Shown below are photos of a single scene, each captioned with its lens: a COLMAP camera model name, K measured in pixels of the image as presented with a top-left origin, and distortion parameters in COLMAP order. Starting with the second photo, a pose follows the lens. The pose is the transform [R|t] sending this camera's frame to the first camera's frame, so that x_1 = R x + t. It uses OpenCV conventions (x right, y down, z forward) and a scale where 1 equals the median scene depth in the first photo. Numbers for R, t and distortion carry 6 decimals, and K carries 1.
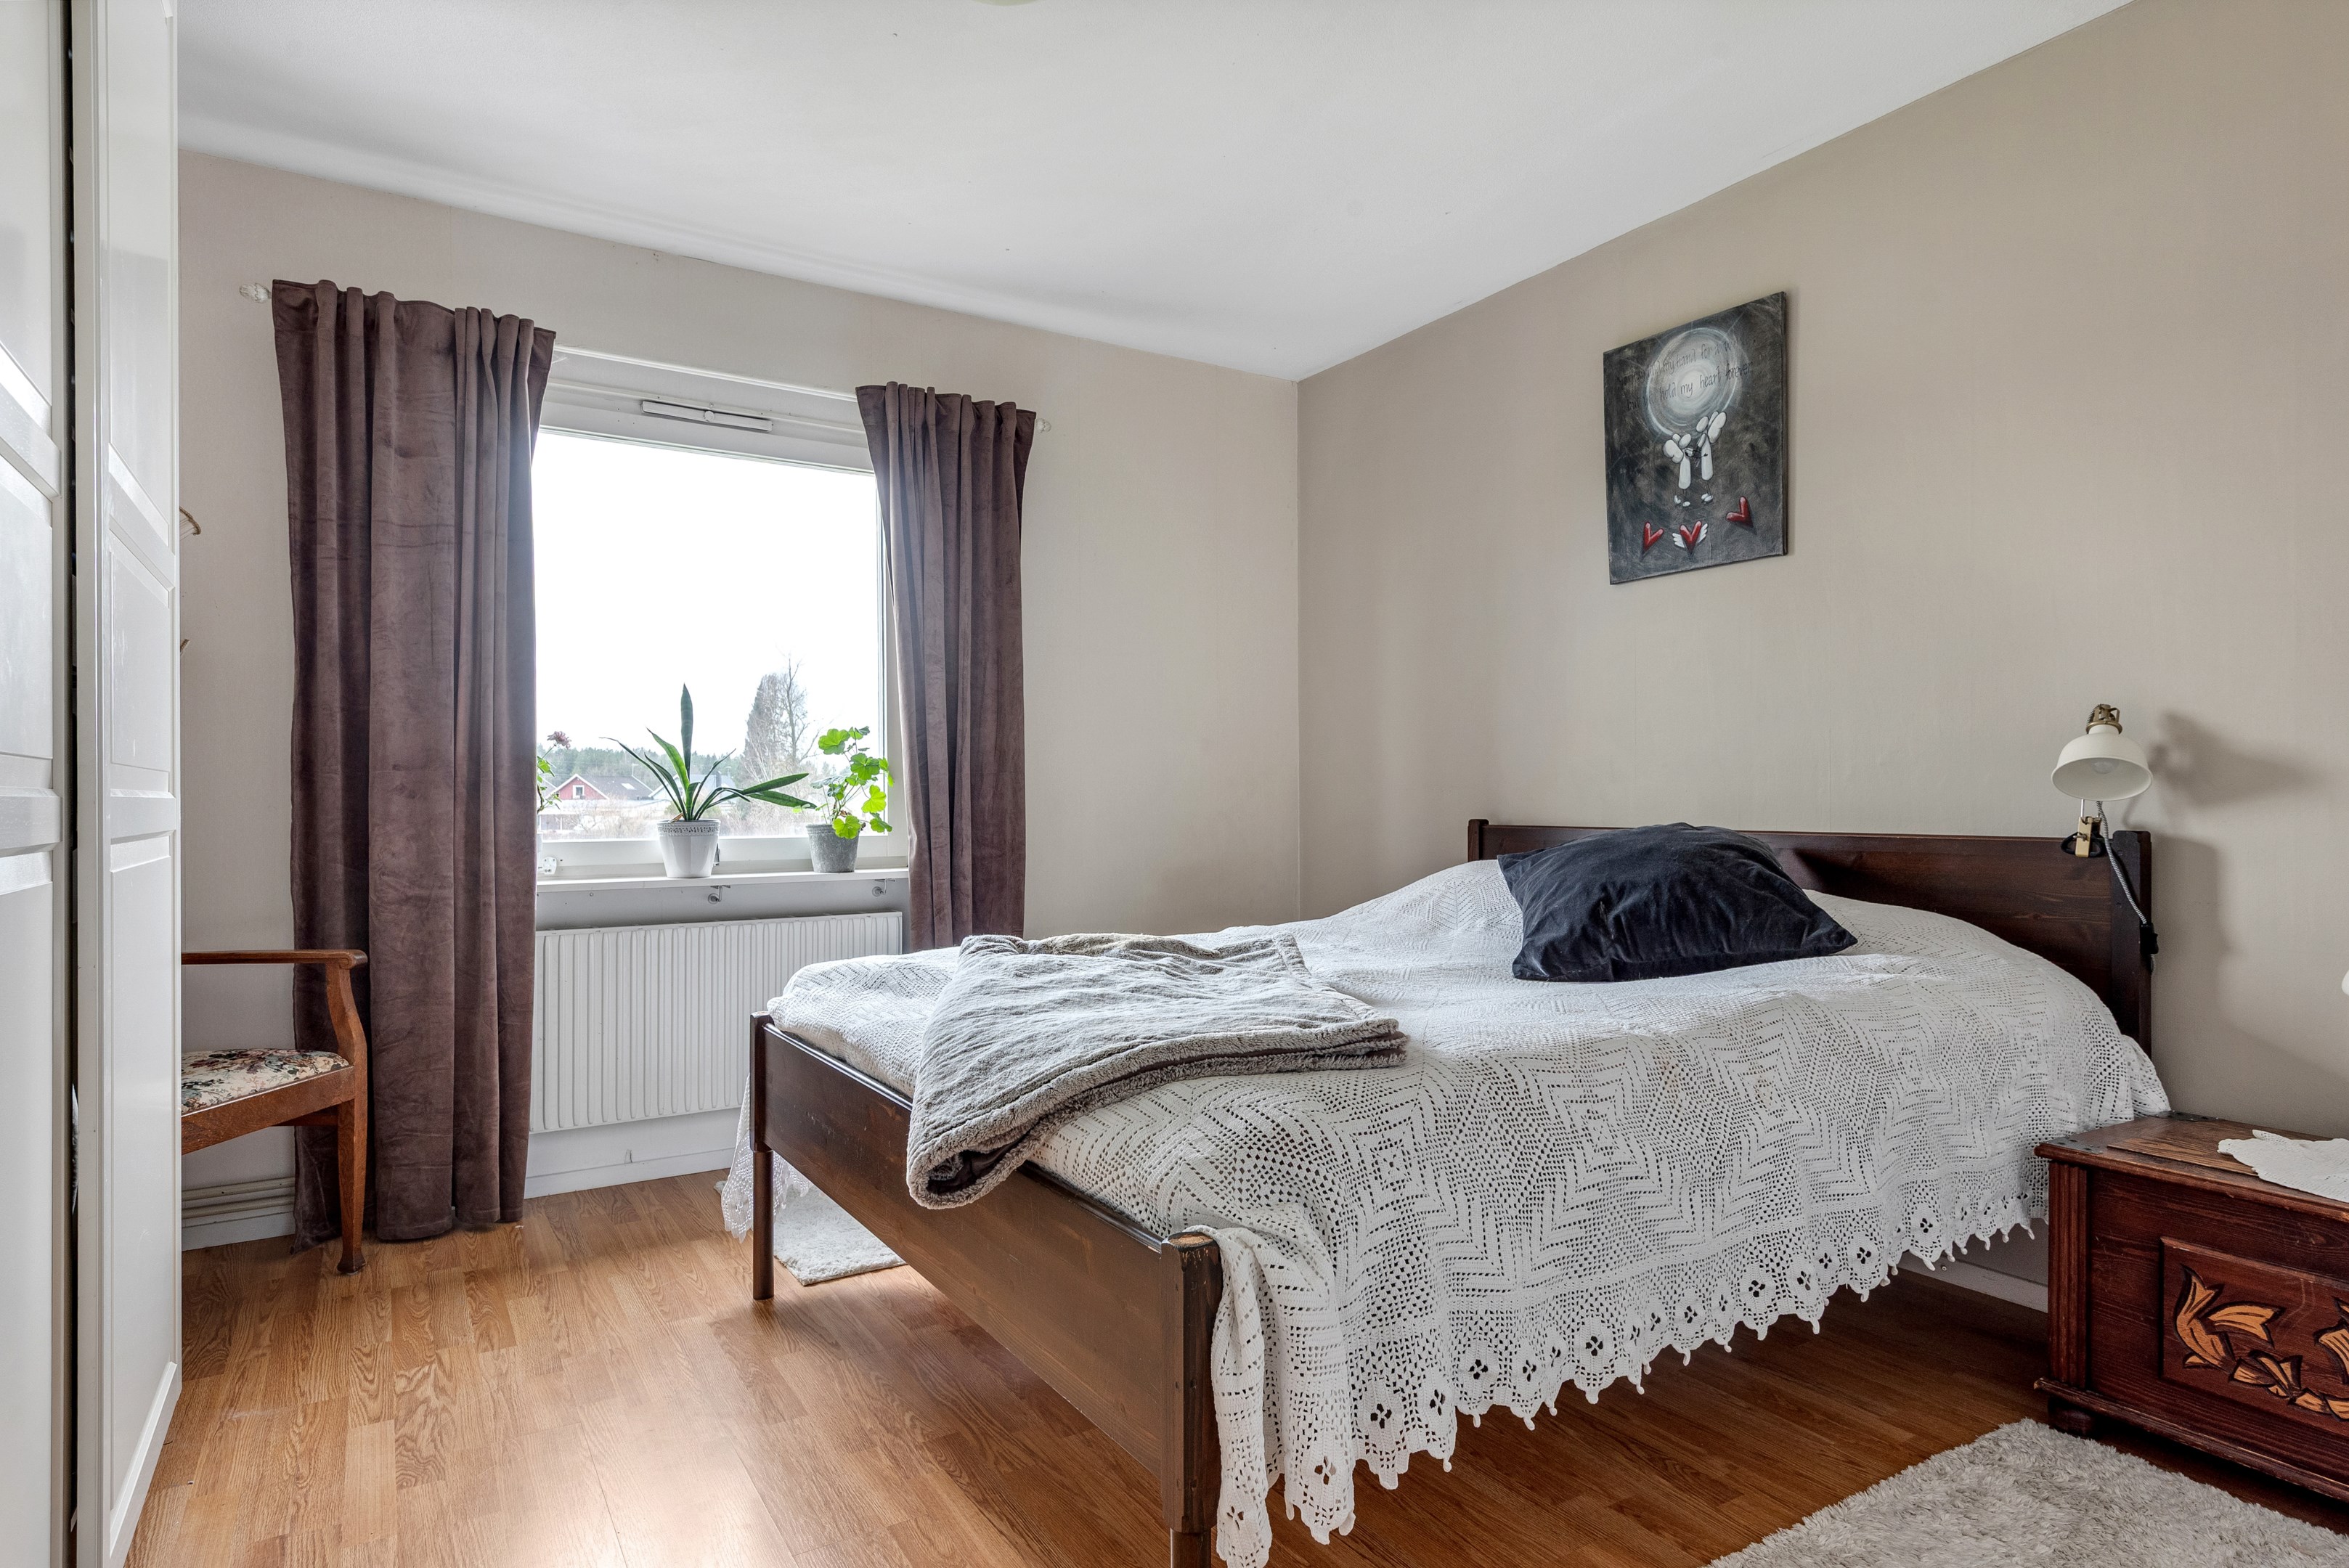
lens RADIAL K [[1324.1, 0, 1177.6], [0, 1324.1, 805.0], [0, 0, 1]] dist [0.018184, -0.000594]
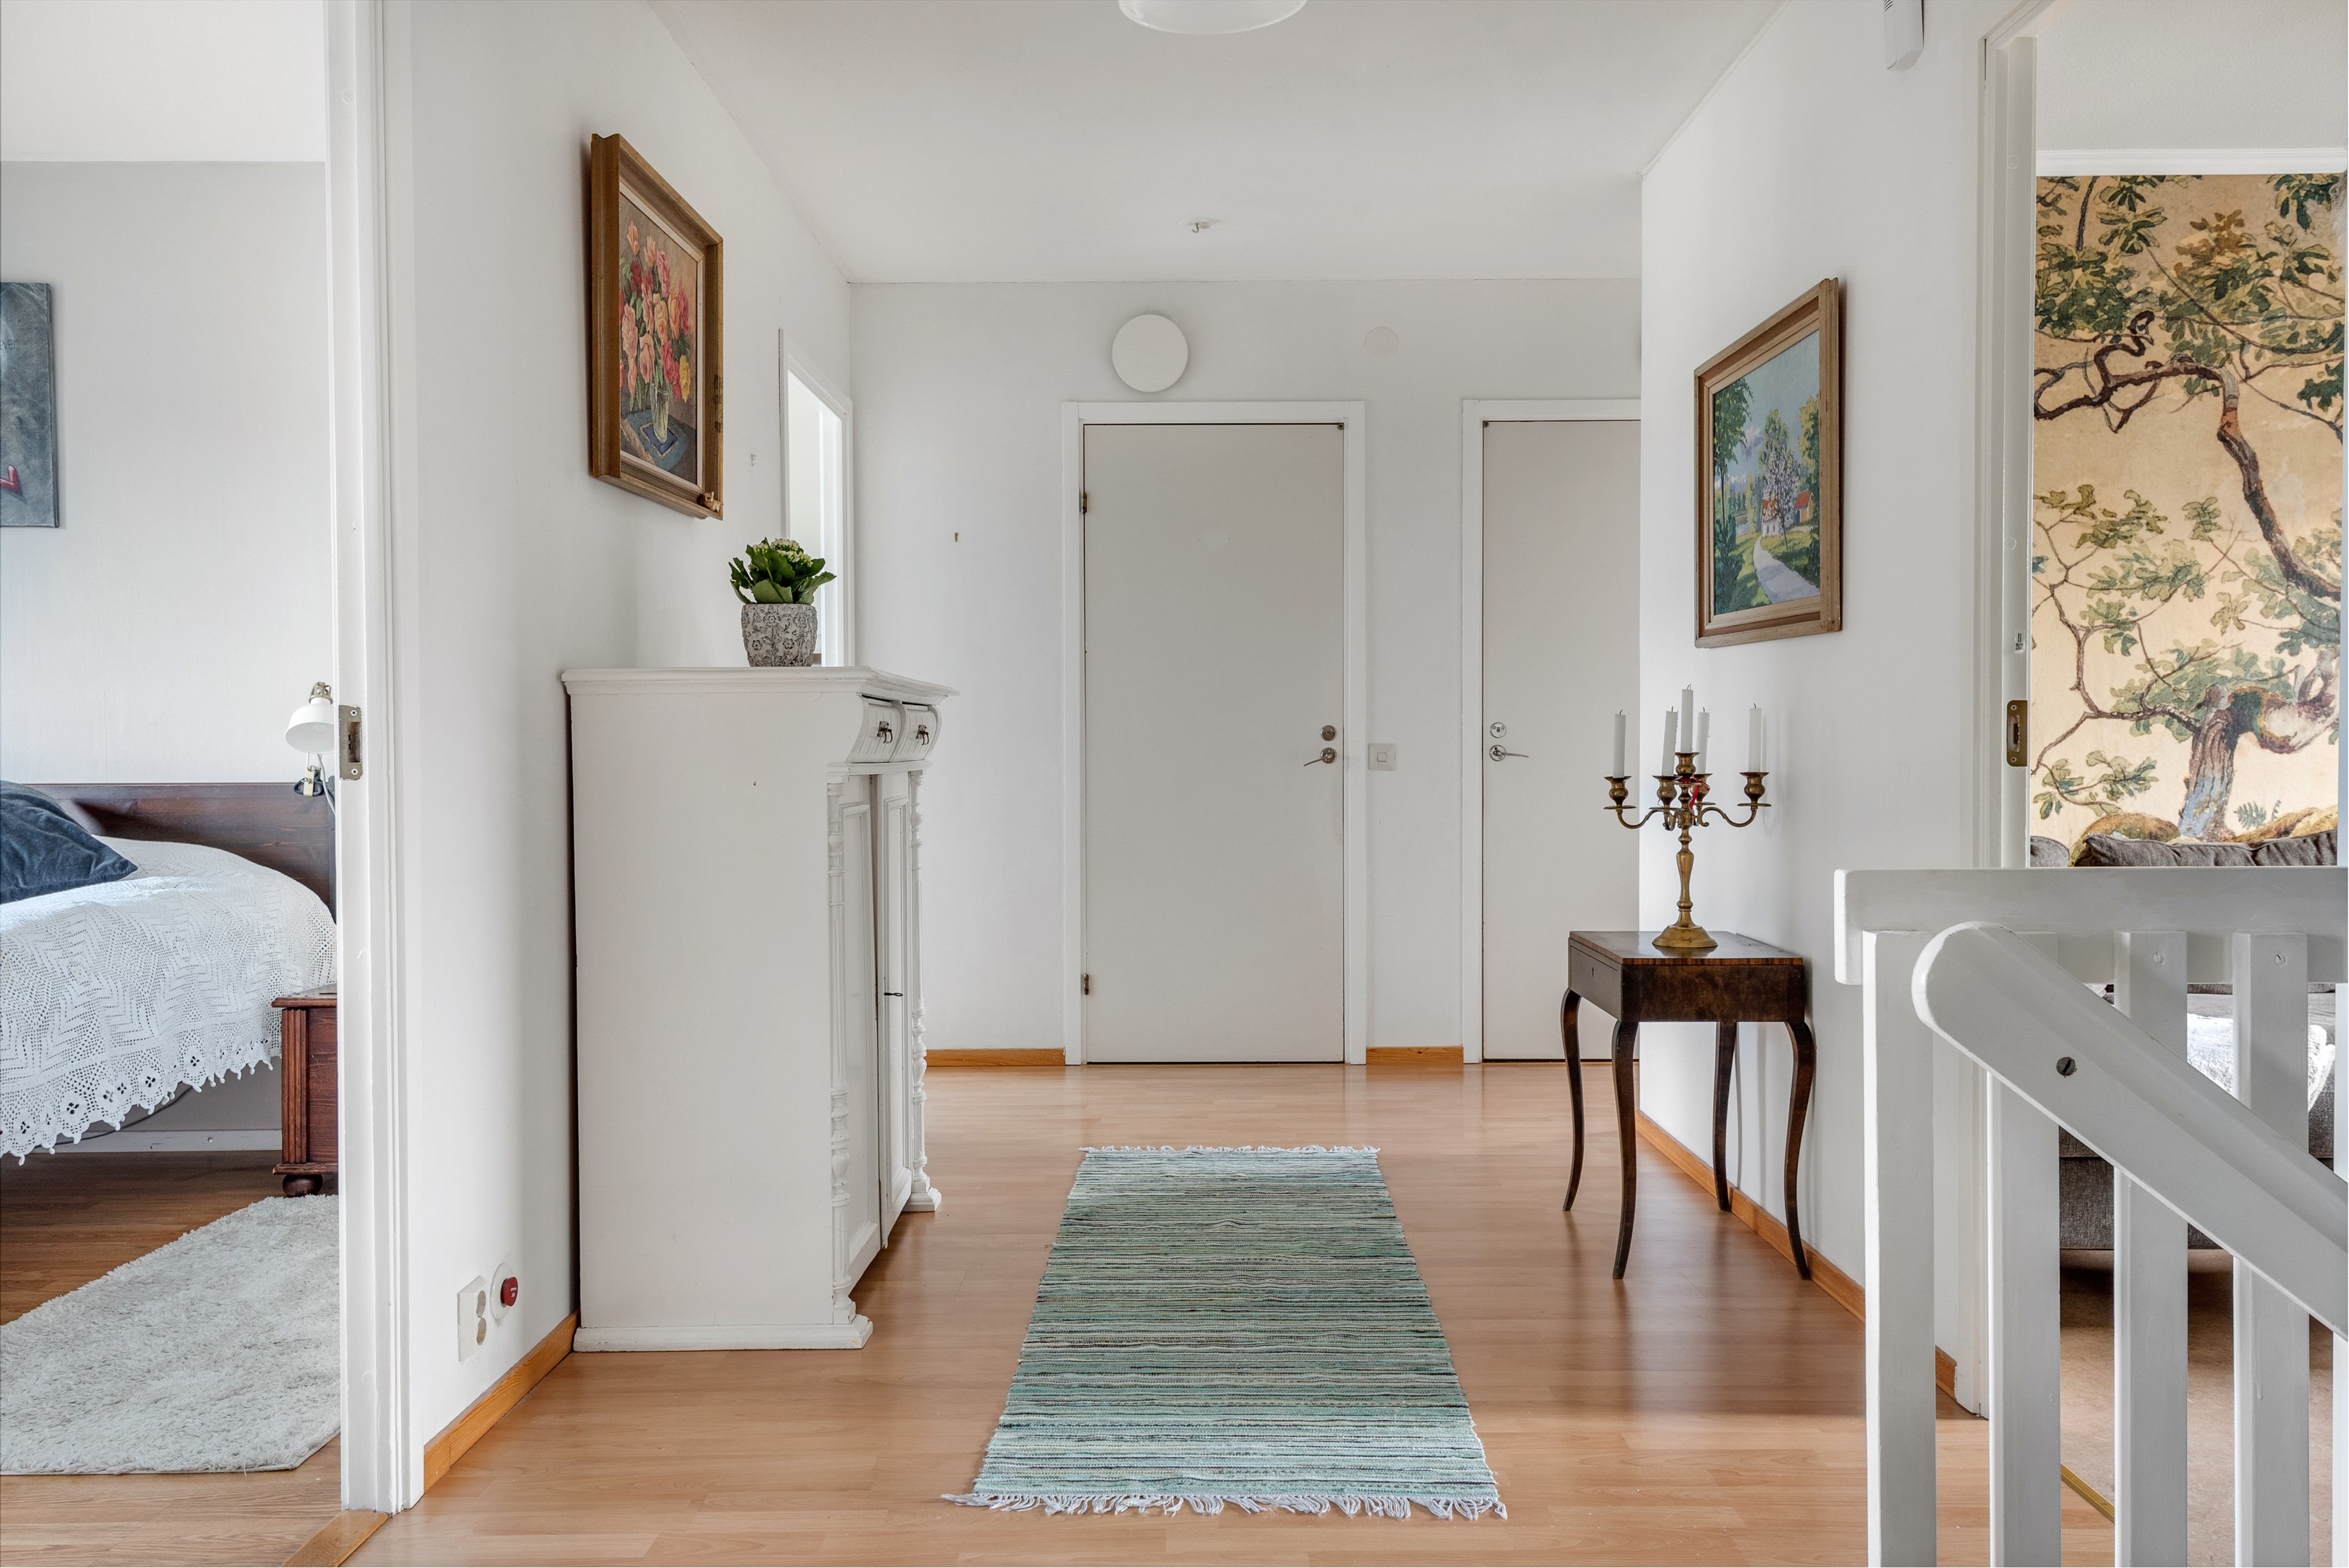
lens RADIAL K [[1760.2, 0, 1174.5], [0, 1760.2, 784.0], [0, 0, 1]] dist [0.024240, -0.010286]
pose [[0.526422, -0.020267, 0.849982, -0.450421], [0.007337, 0.999787, 0.019295, -0.001231], [-0.850192, -0.003921, 0.526458, -0.811984]]
